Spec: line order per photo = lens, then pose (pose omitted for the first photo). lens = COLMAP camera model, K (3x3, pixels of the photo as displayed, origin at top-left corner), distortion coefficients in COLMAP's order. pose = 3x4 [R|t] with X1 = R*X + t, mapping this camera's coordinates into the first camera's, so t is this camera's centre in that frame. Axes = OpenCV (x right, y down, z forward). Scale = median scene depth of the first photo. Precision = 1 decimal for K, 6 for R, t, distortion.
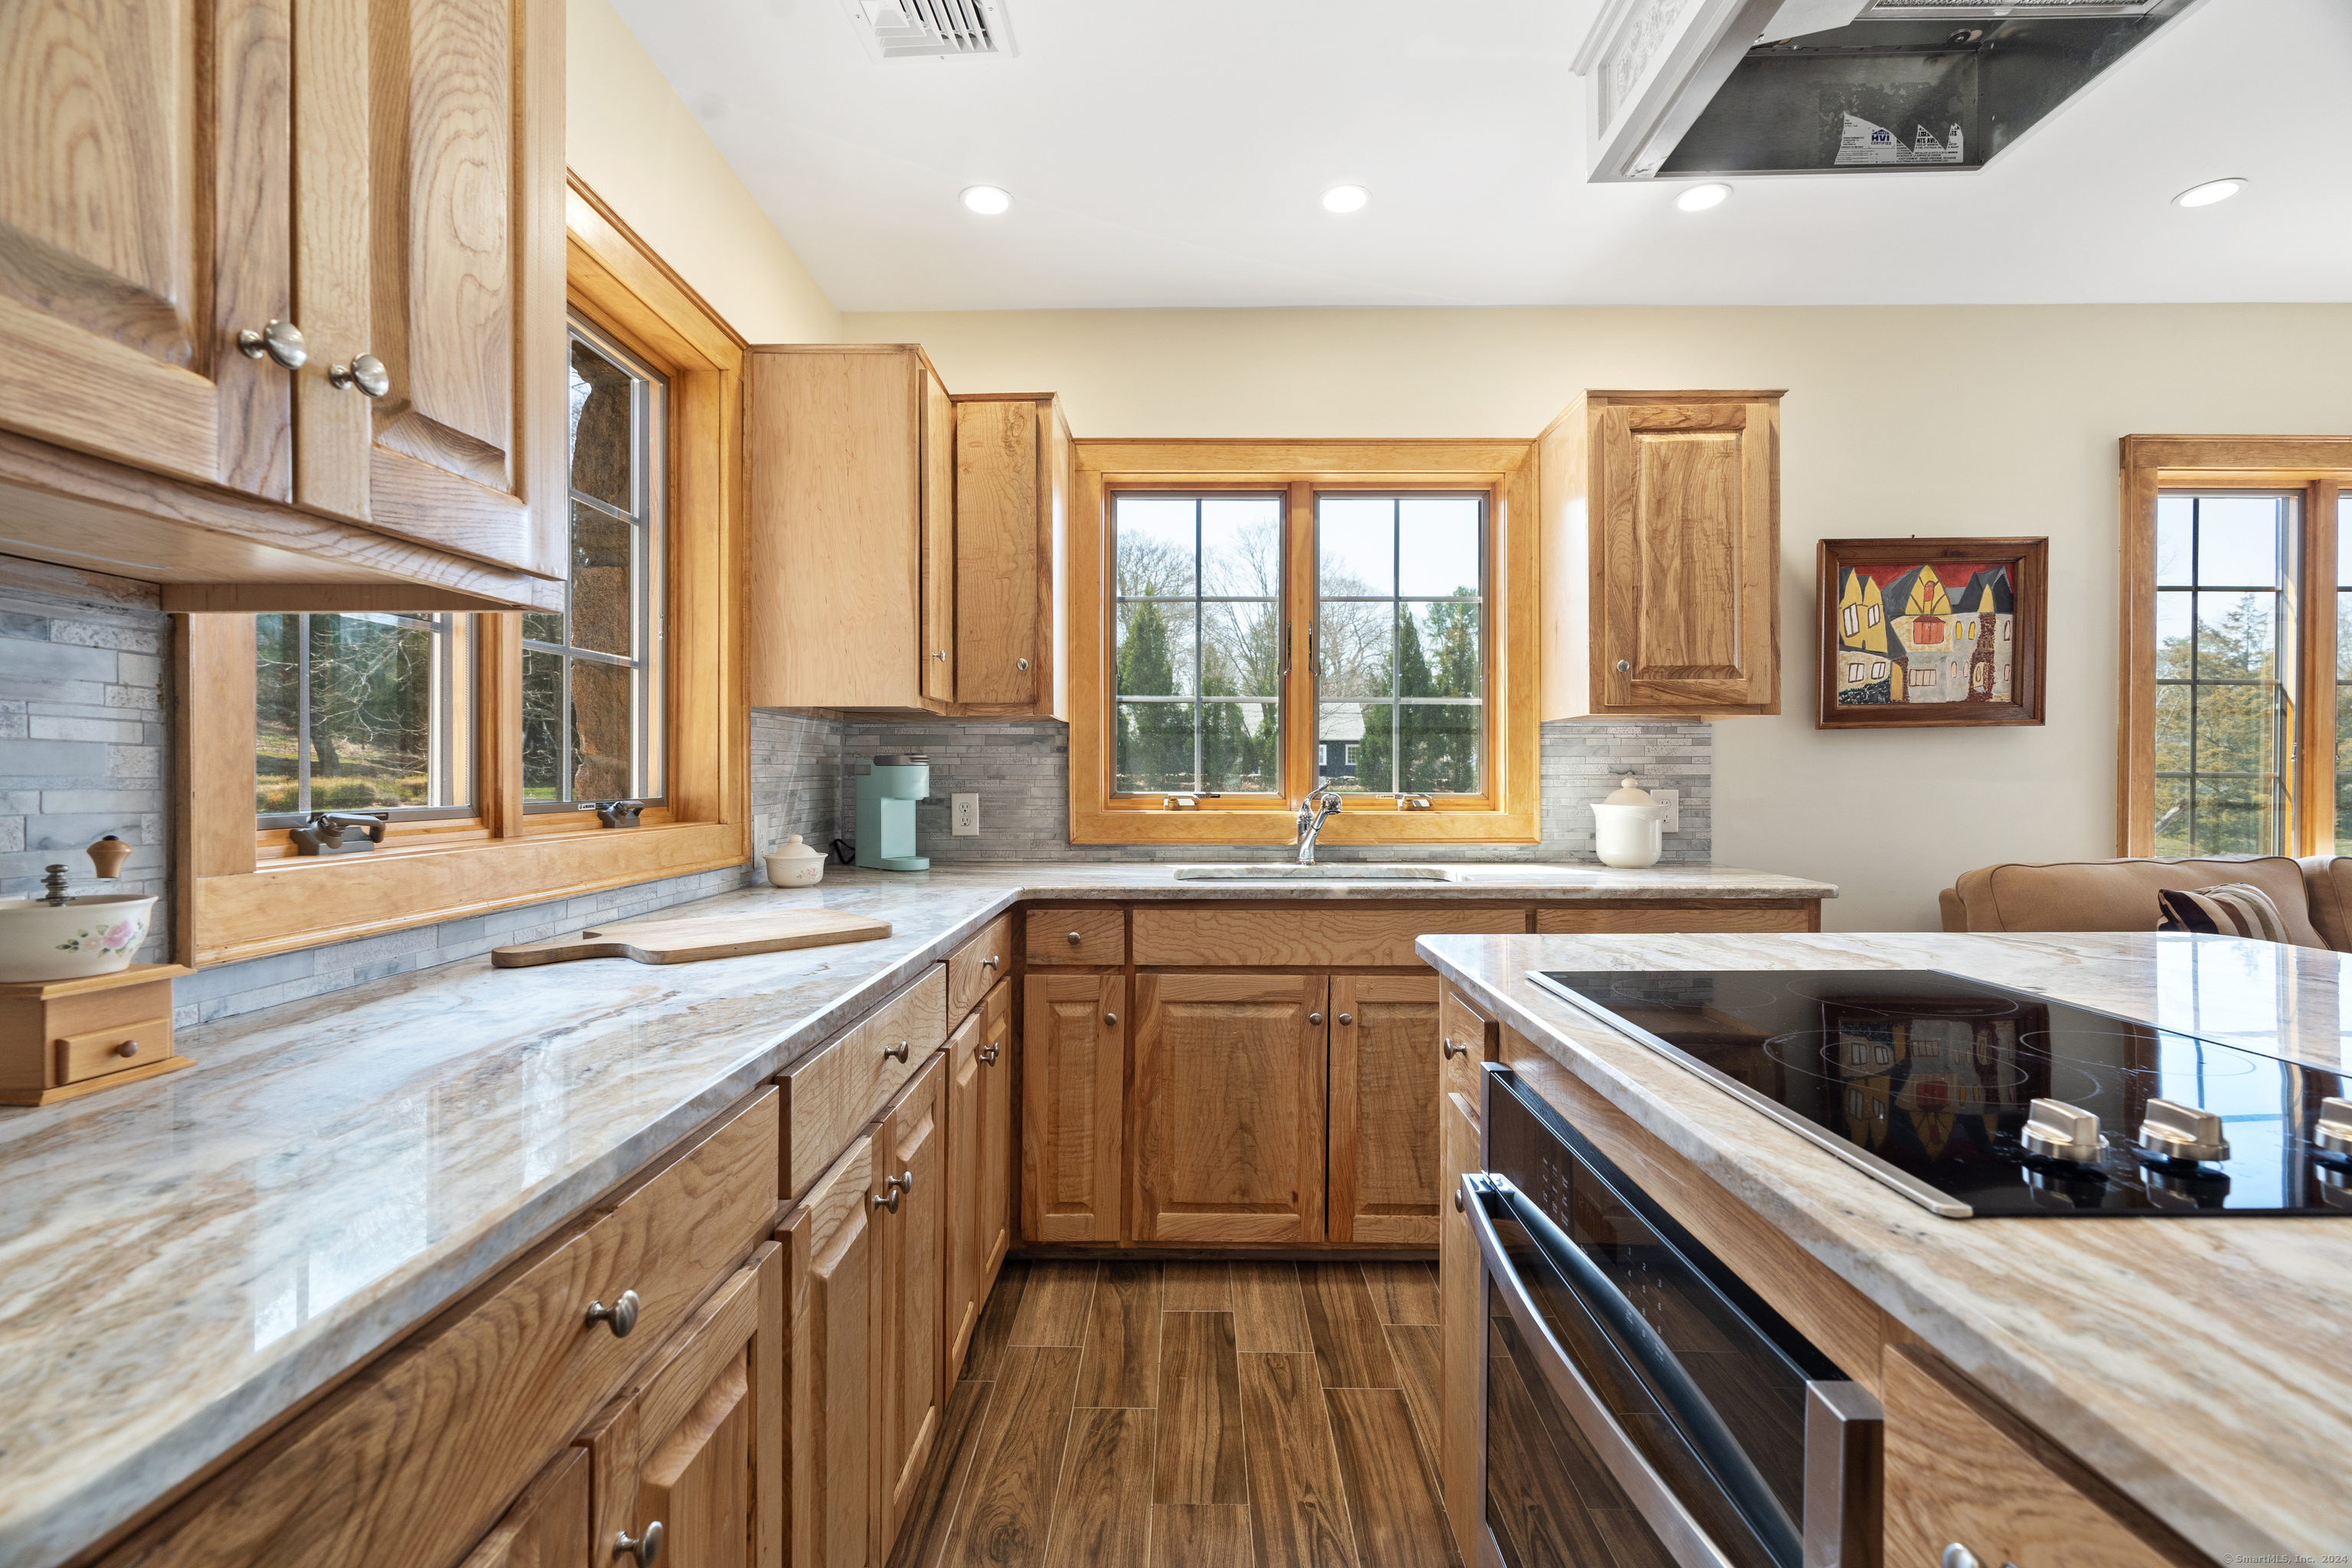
lens RADIAL K [[1062.7, 0, 1169.8], [0, 1062.7, 775.3], [0, 0, 1]] dist [-0.010594, 0.000661]
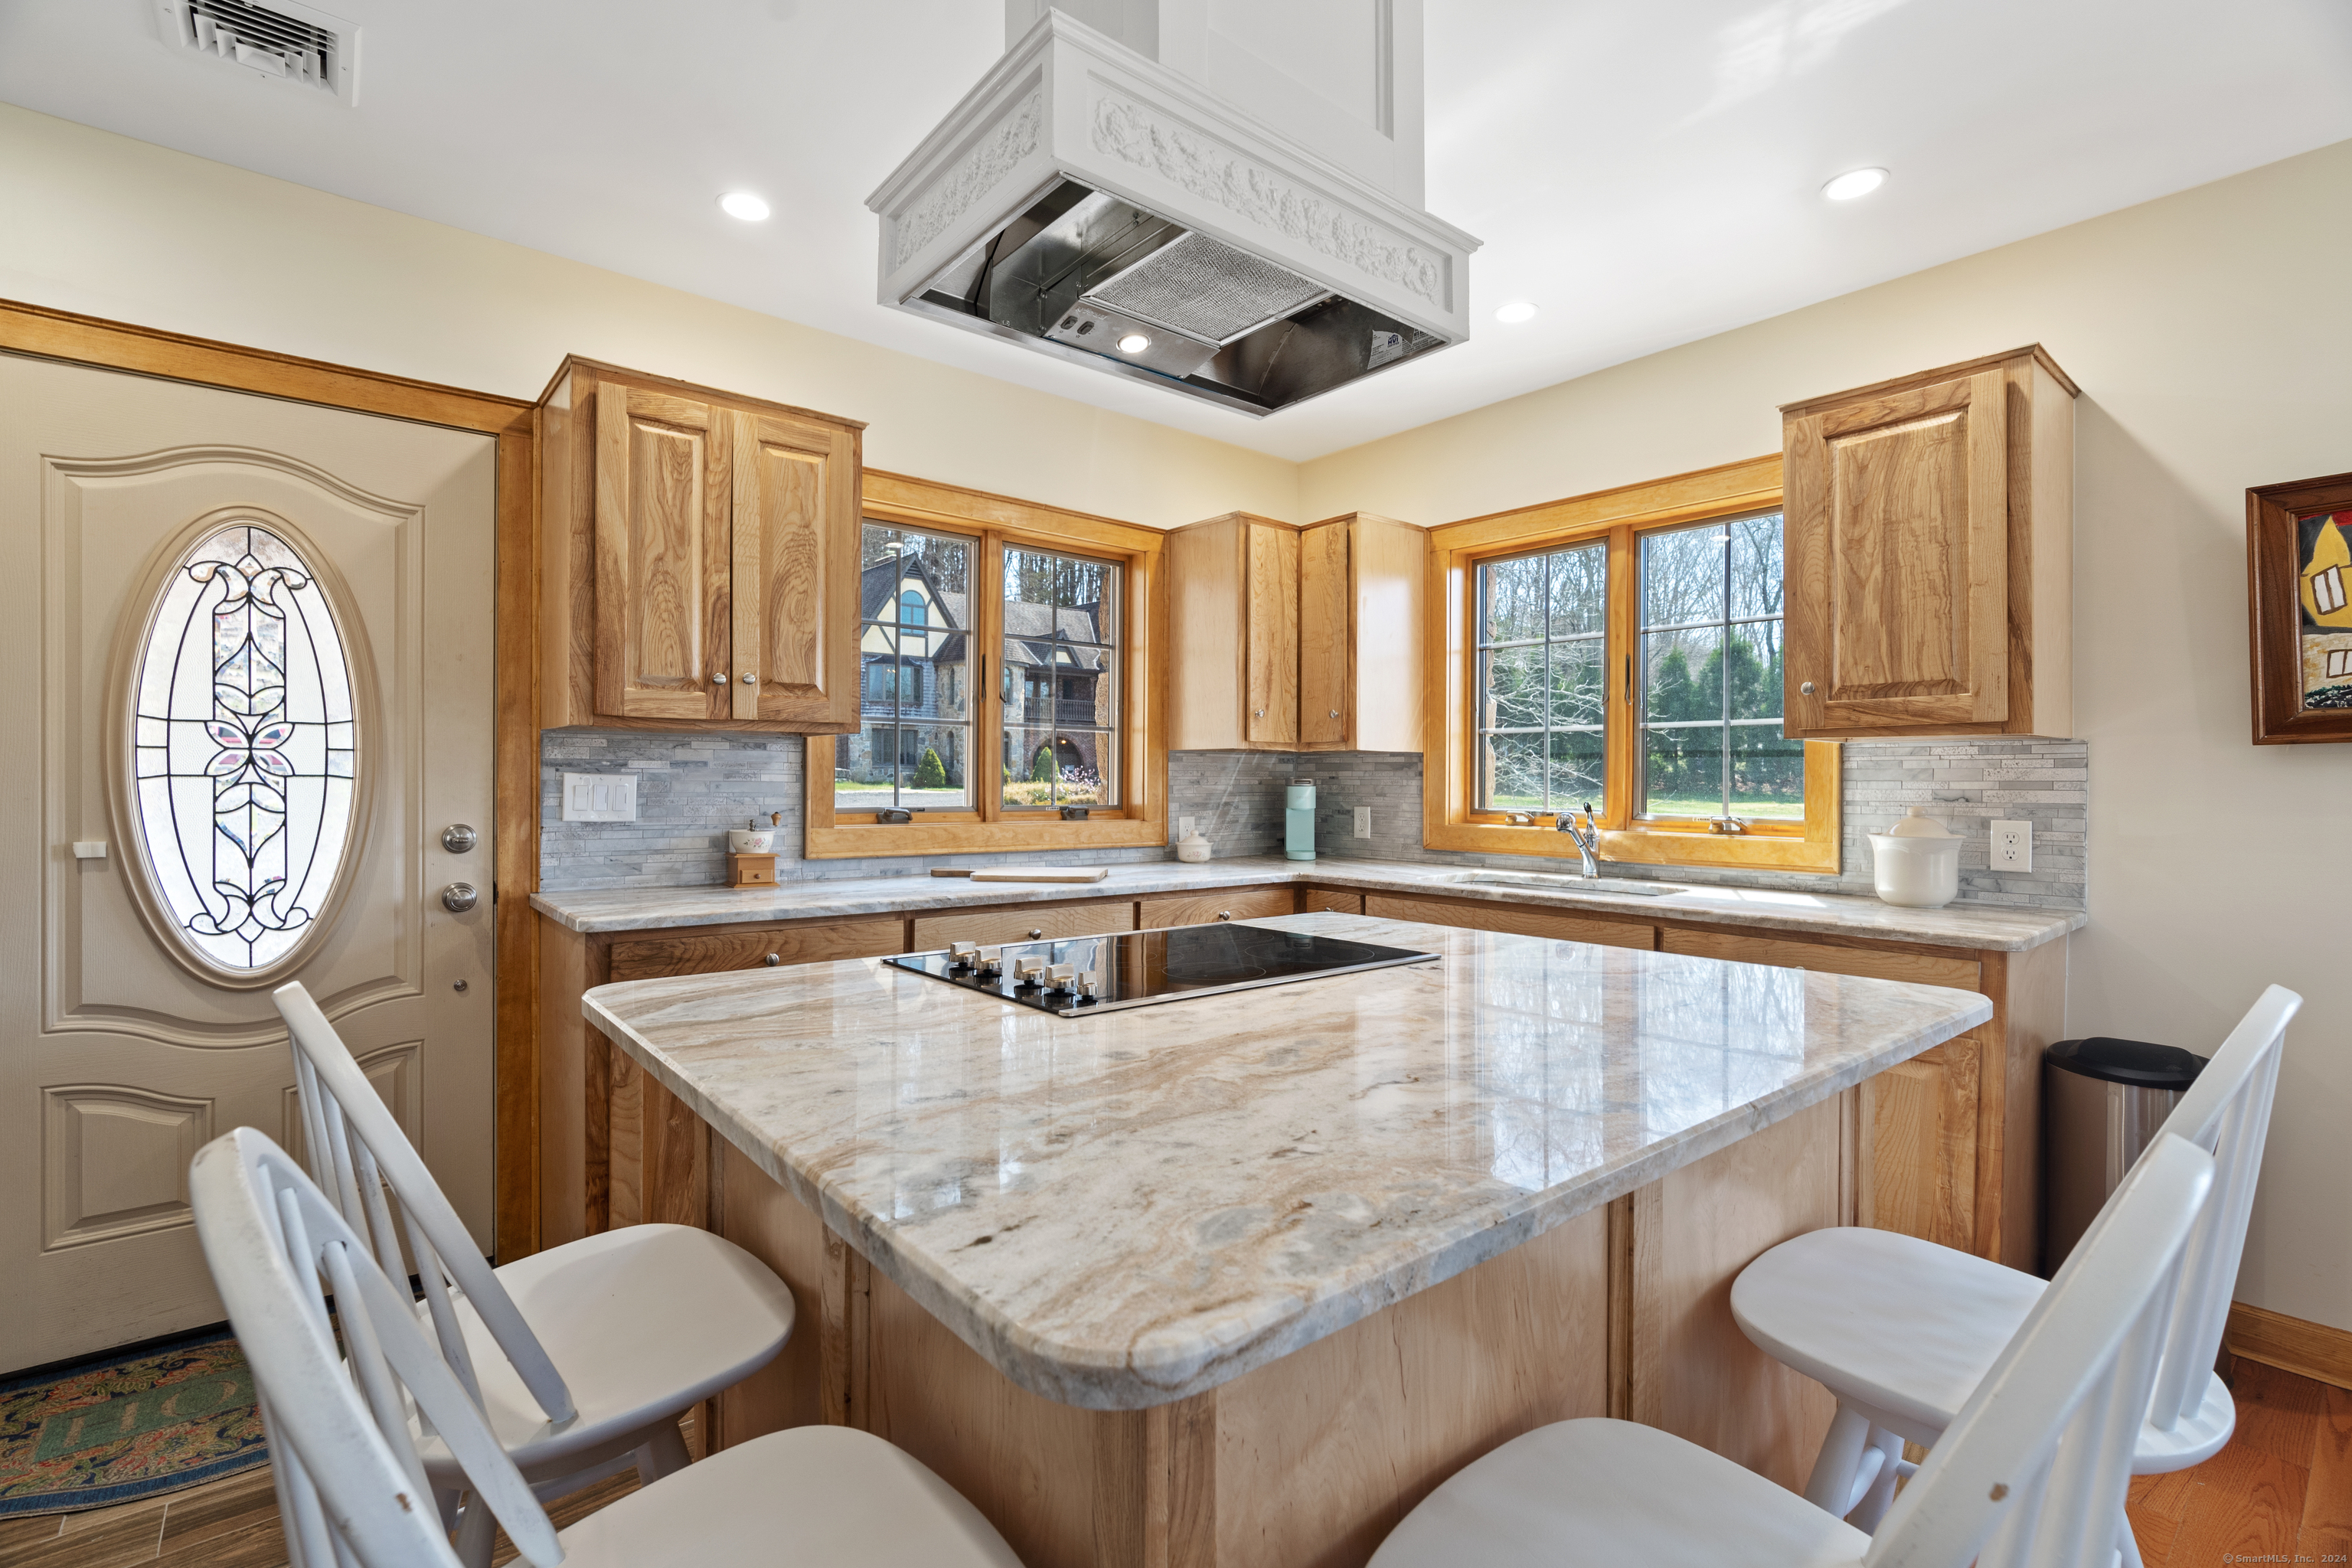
lens RADIAL K [[1059.8, 0, 1172.2], [0, 1059.8, 780.7], [0, 0, 1]] dist [-0.004979, 0.001445]
pose [[0.650945, 0.003371, -0.759118, 0.754062], [-0.006884, 0.999975, -0.001462, -0.013887], [0.759094, 0.006177, 0.650952, -0.054951]]
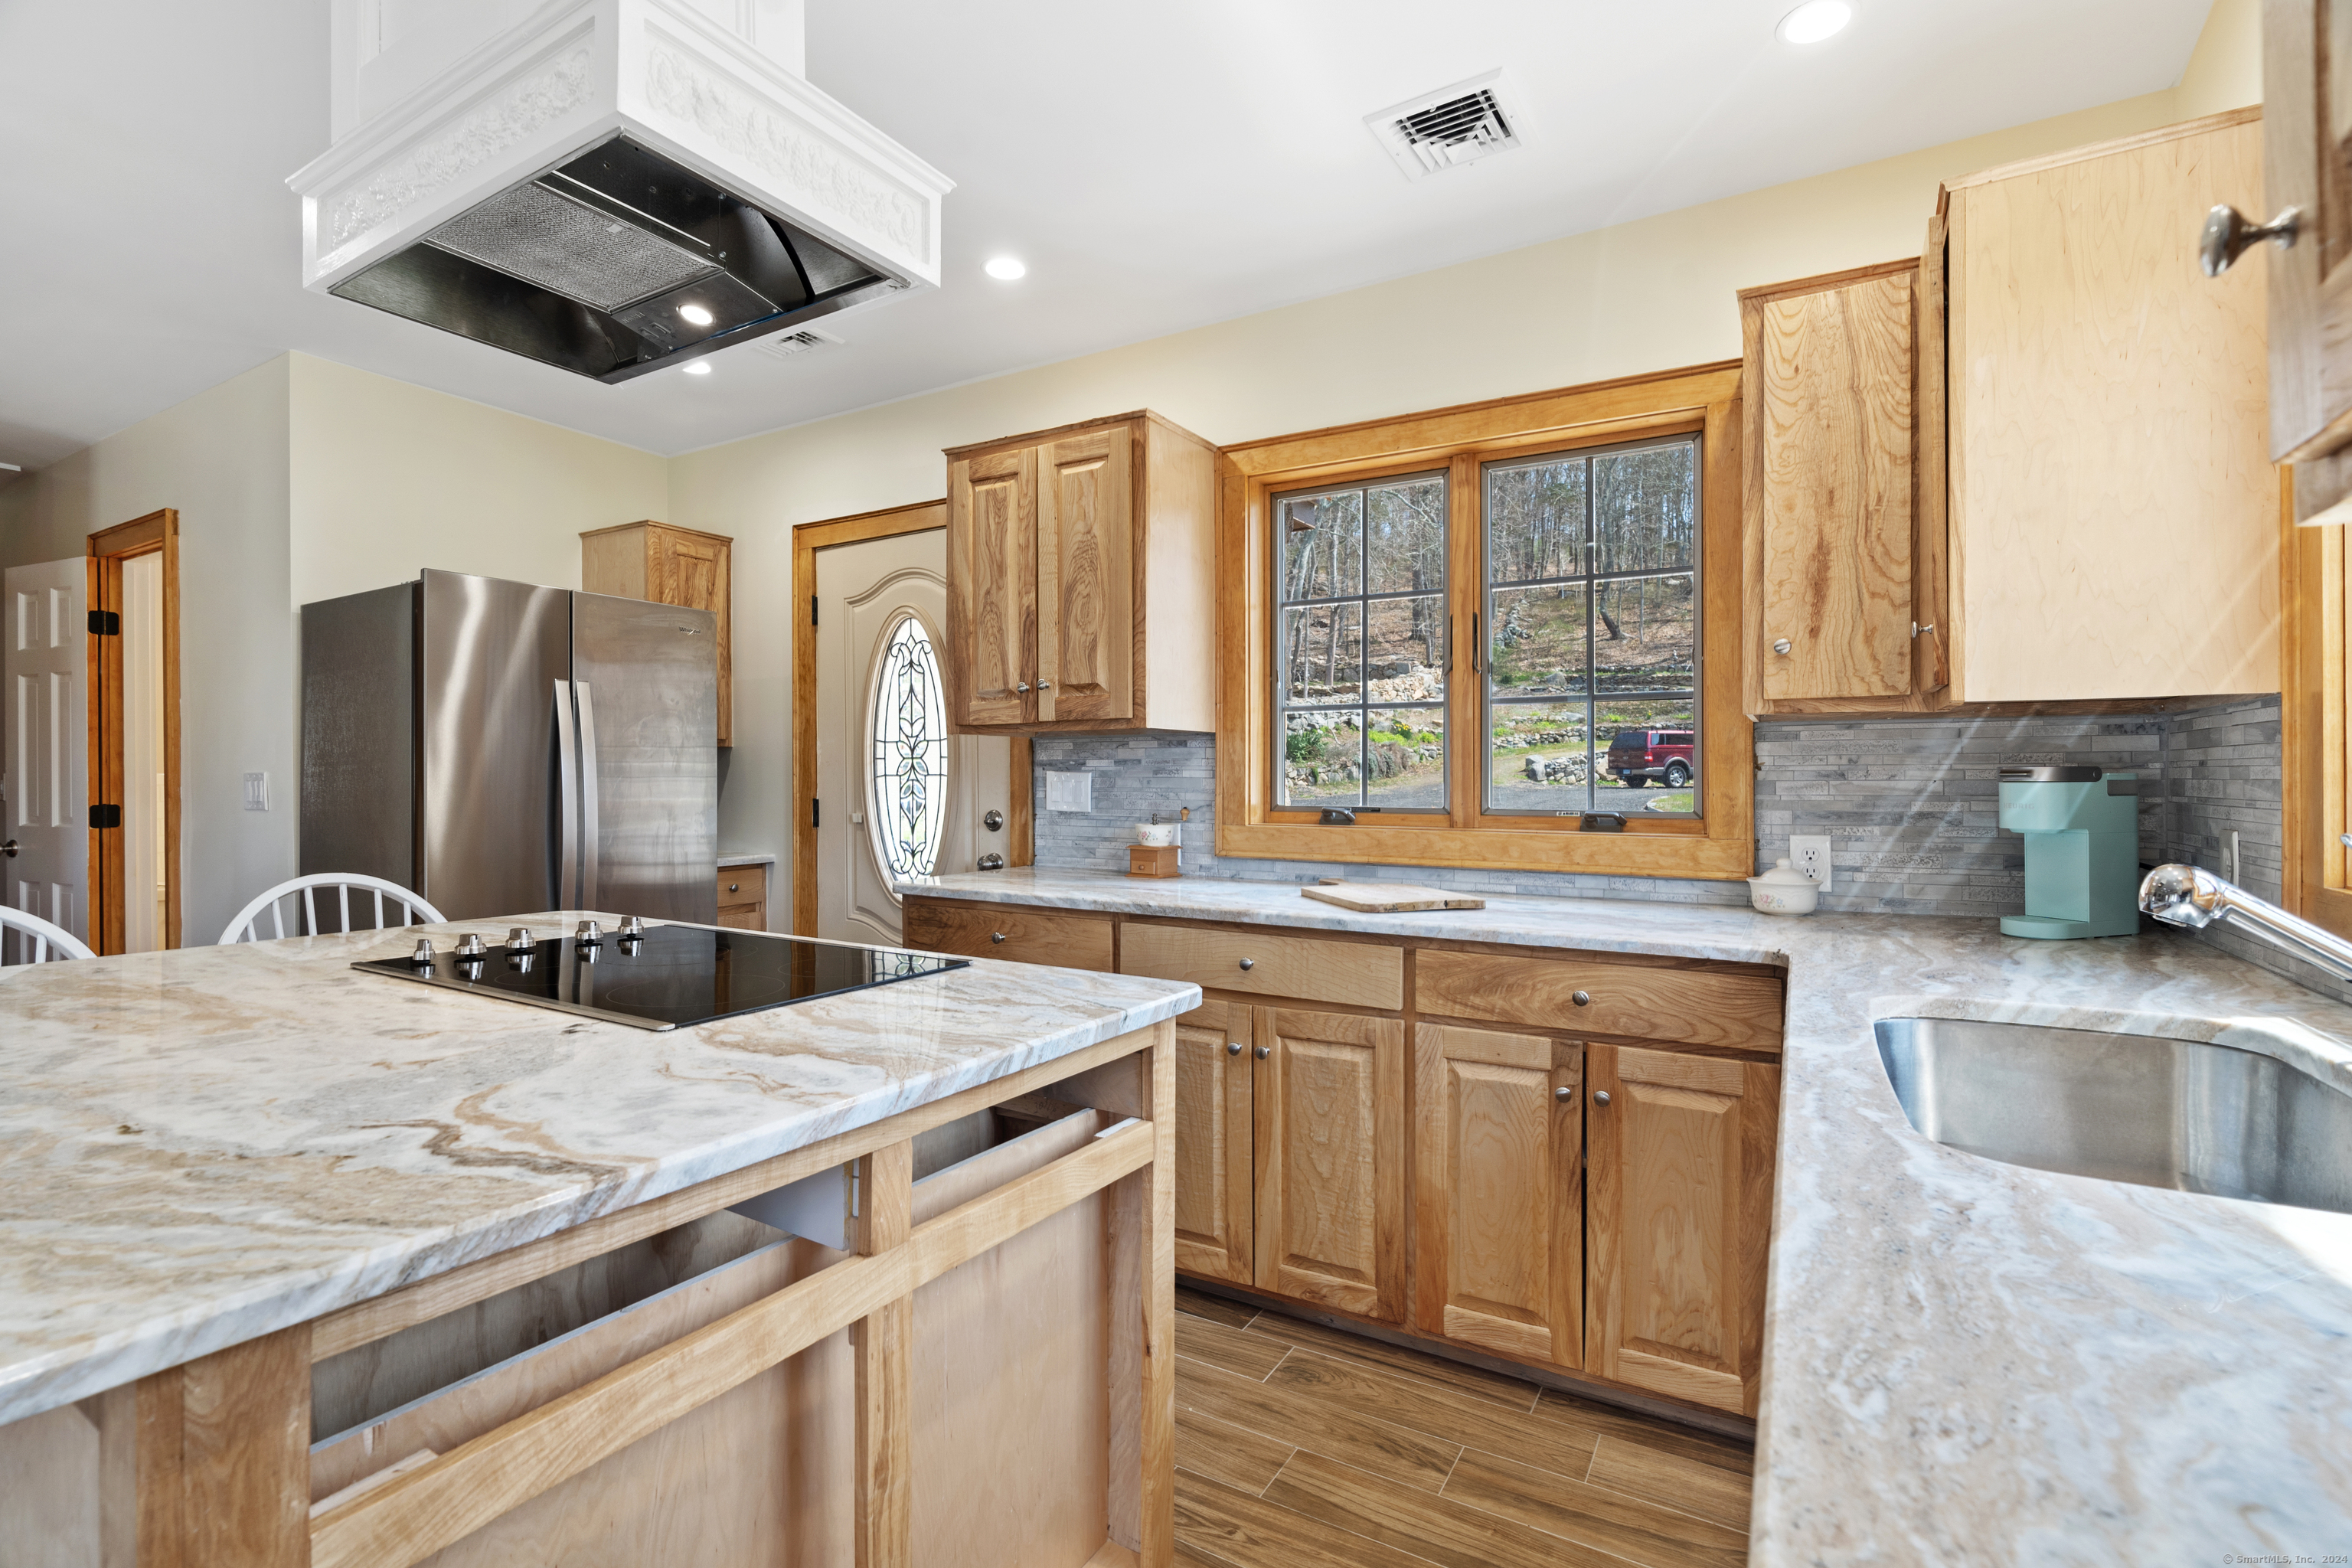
lens RADIAL K [[1062.7, 0, 1169.8], [0, 1062.7, 775.3], [0, 0, 1]] dist [-0.010594, 0.000661]
pose [[-0.494701, 0.000631, -0.869063, 0.639120], [0.000354, 1.000000, 0.000525, -0.014514], [0.869063, -0.000048, -0.494701, 0.897668]]
